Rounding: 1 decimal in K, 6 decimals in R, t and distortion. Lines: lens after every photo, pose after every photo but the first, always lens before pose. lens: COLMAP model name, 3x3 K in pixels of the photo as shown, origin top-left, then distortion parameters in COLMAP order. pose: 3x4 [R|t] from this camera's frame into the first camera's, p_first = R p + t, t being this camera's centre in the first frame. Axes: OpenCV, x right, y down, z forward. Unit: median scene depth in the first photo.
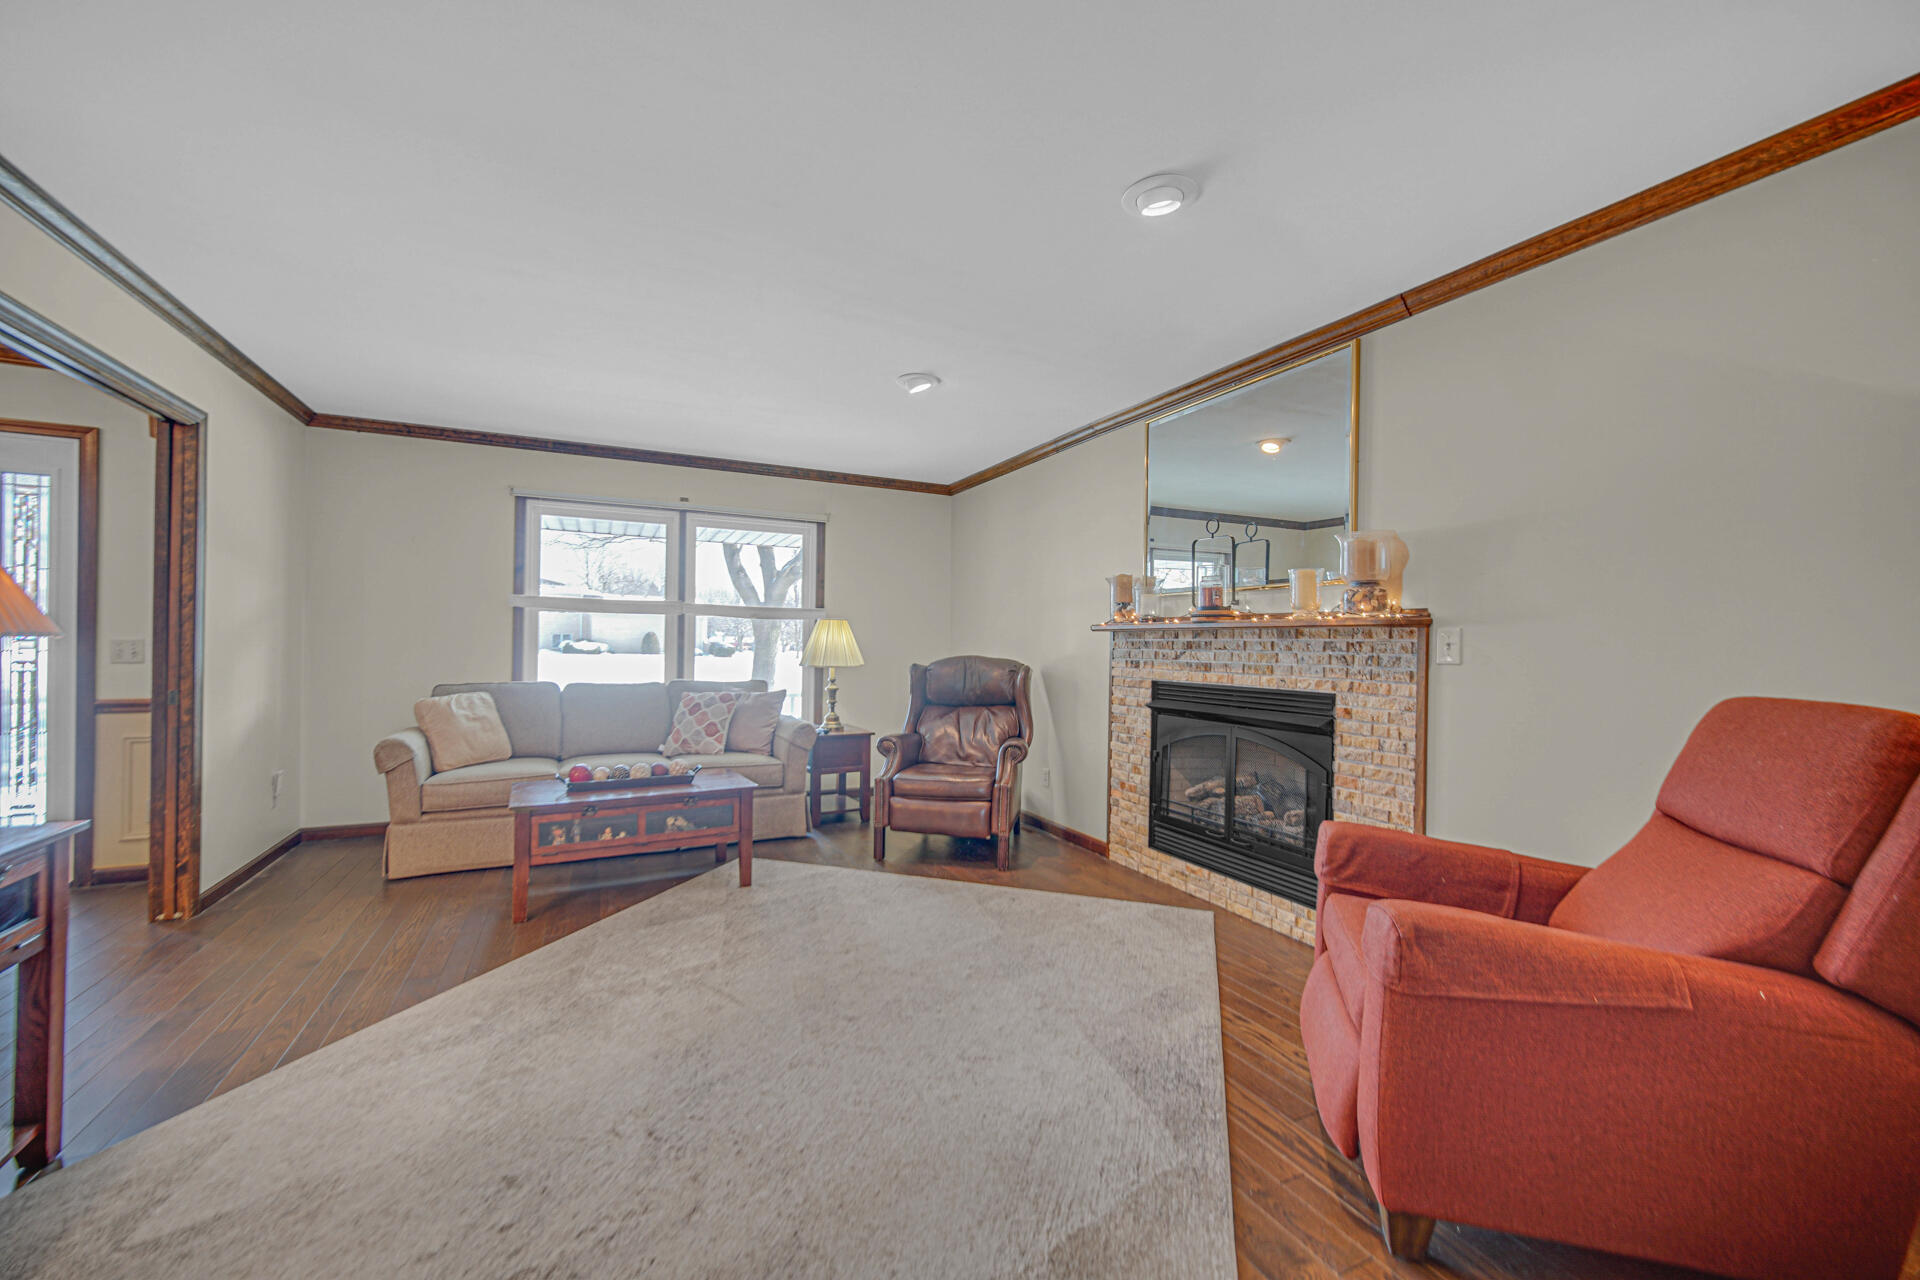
lens RADIAL K [[754.4, 0, 956.8], [0, 754.4, 642.1], [0, 0, 1]] dist [-0.002131, 0.000831]
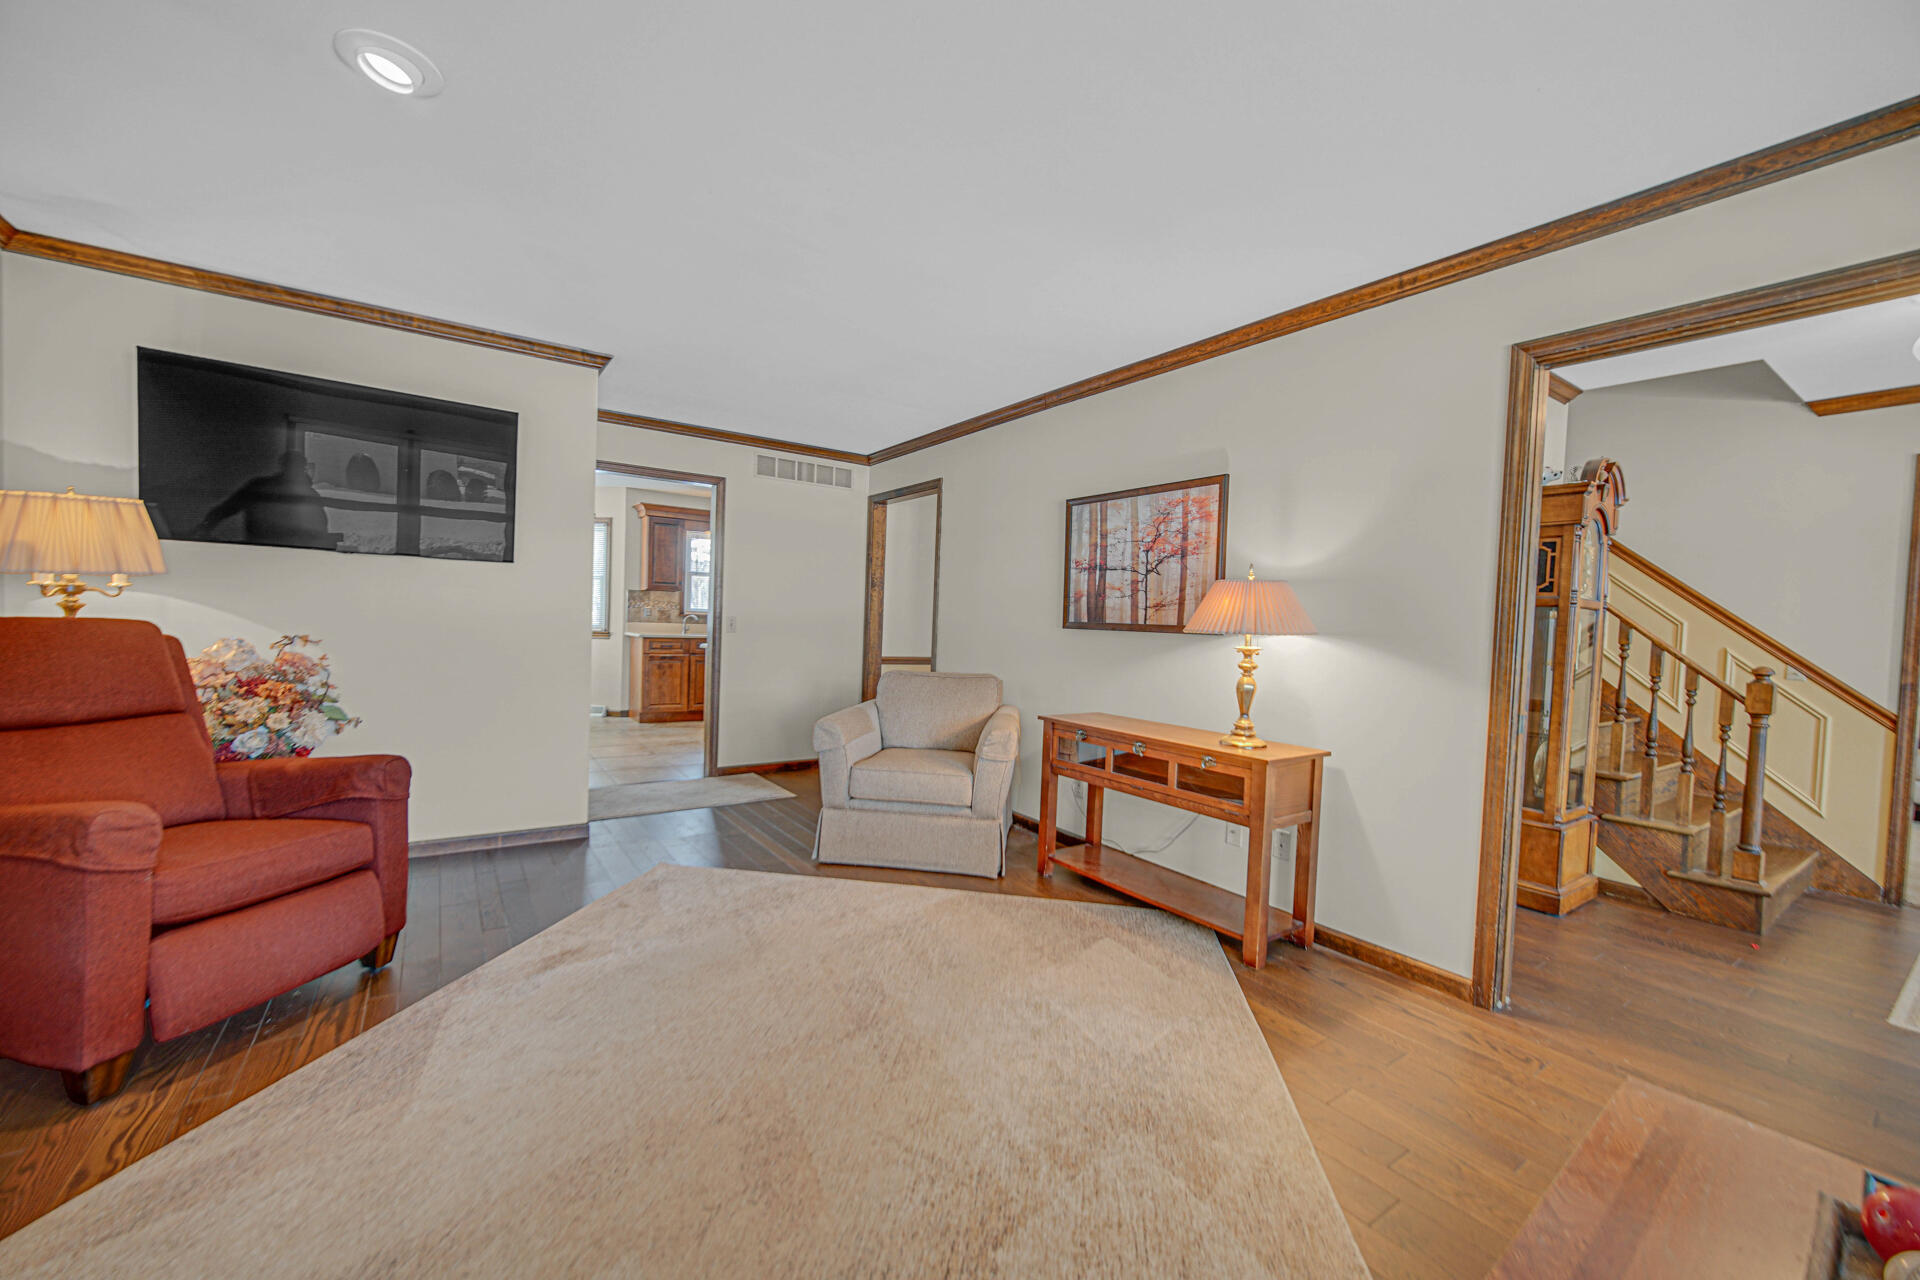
lens RADIAL K [[754.4, 0, 955.2], [0, 754.4, 638.7], [0, 0, 1]] dist [-0.002131, 0.000831]
pose [[-0.987957, -0.040528, -0.149324, -0.163743], [-0.043458, 0.998921, 0.016407, 0.009701], [0.148498, 0.022698, -0.988652, 1.207991]]
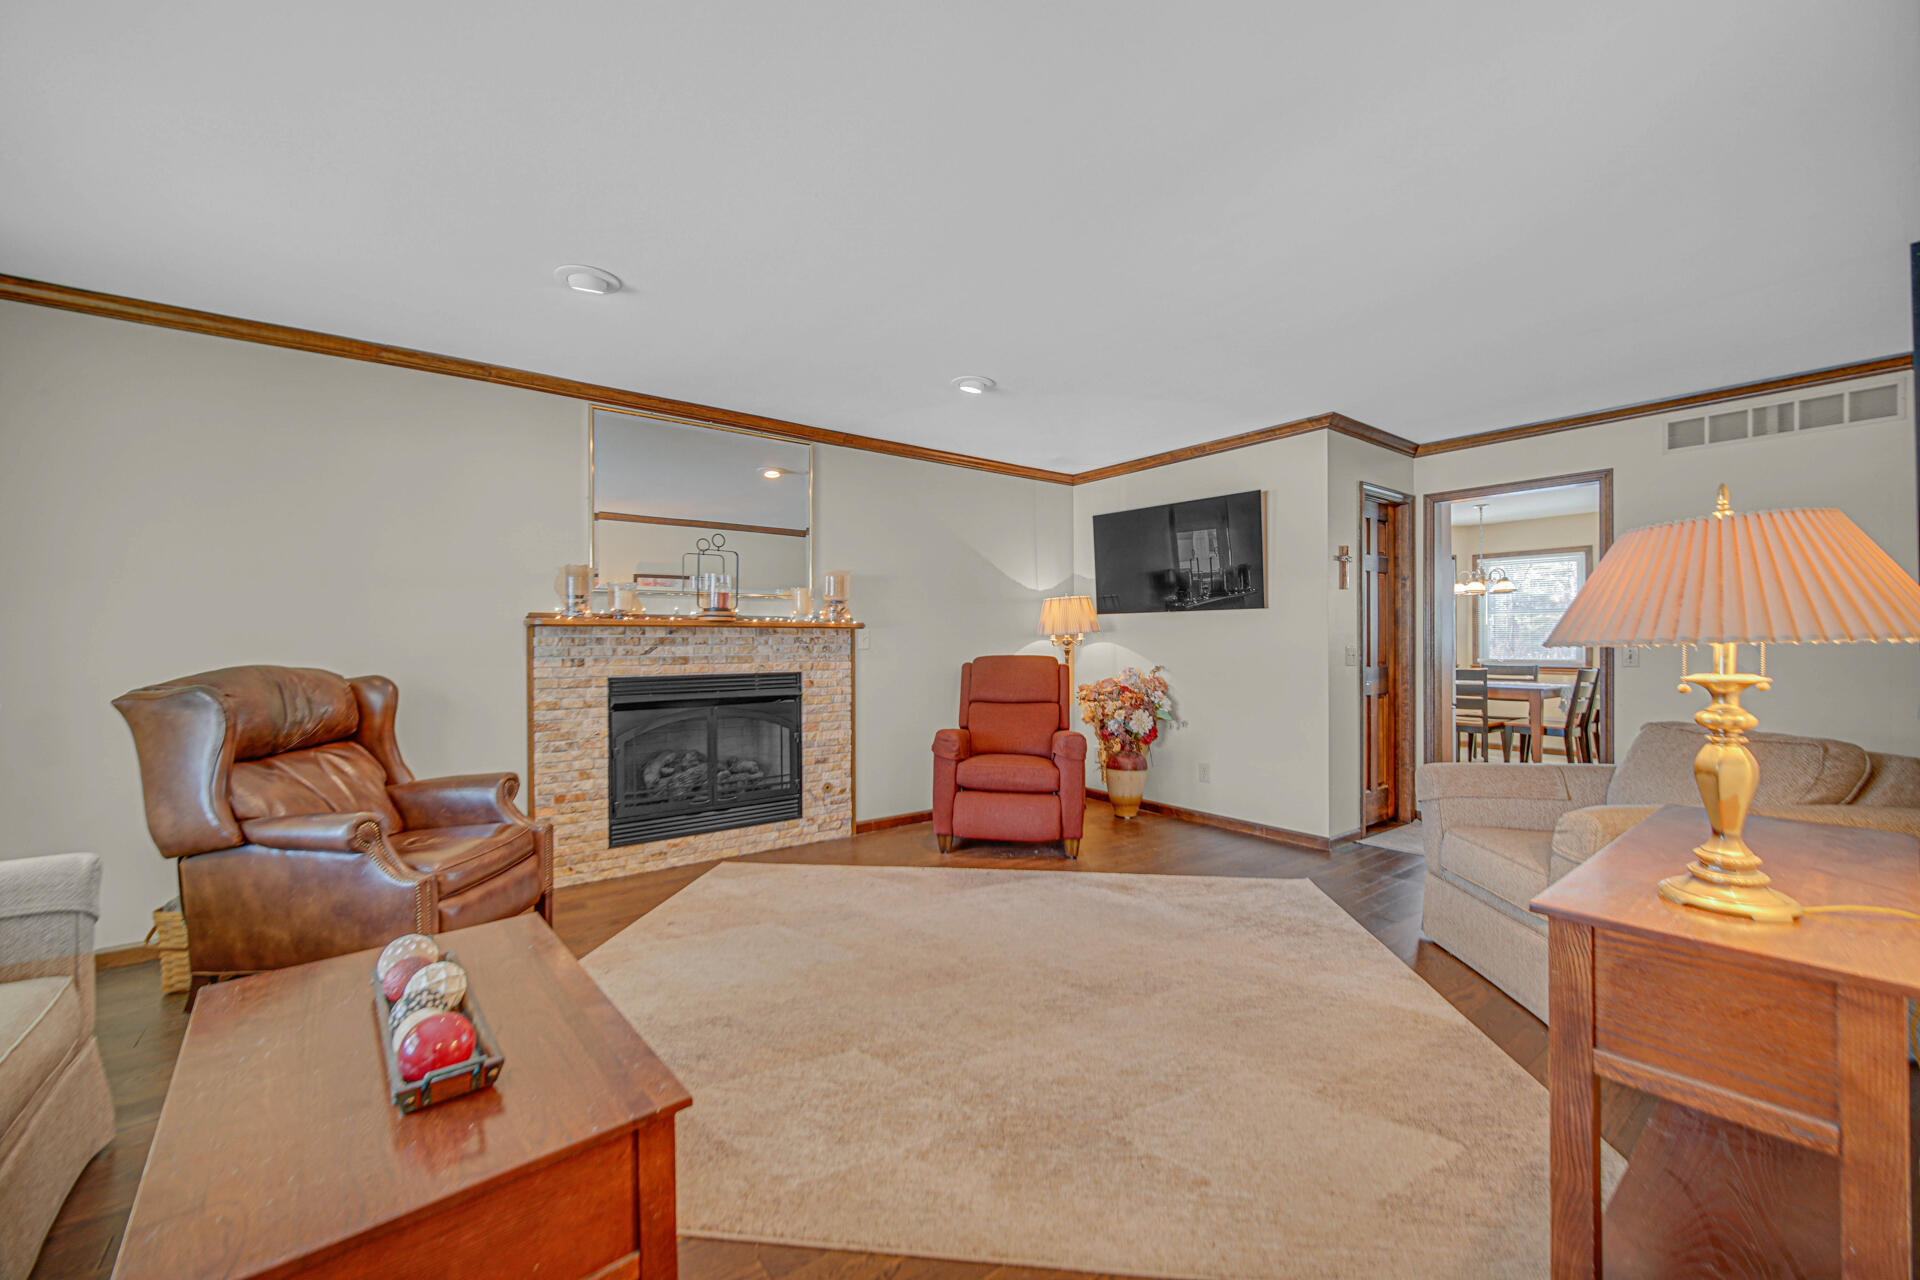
lens RADIAL K [[754.4, 0, 957.1], [0, 754.4, 645.0], [0, 0, 1]] dist [-0.002131, 0.000831]
pose [[-0.206603, -0.017913, 0.978261, -0.896706], [-0.002156, 0.999838, 0.017853, -0.011095], [-0.978423, 0.001580, -0.206608, 0.870301]]
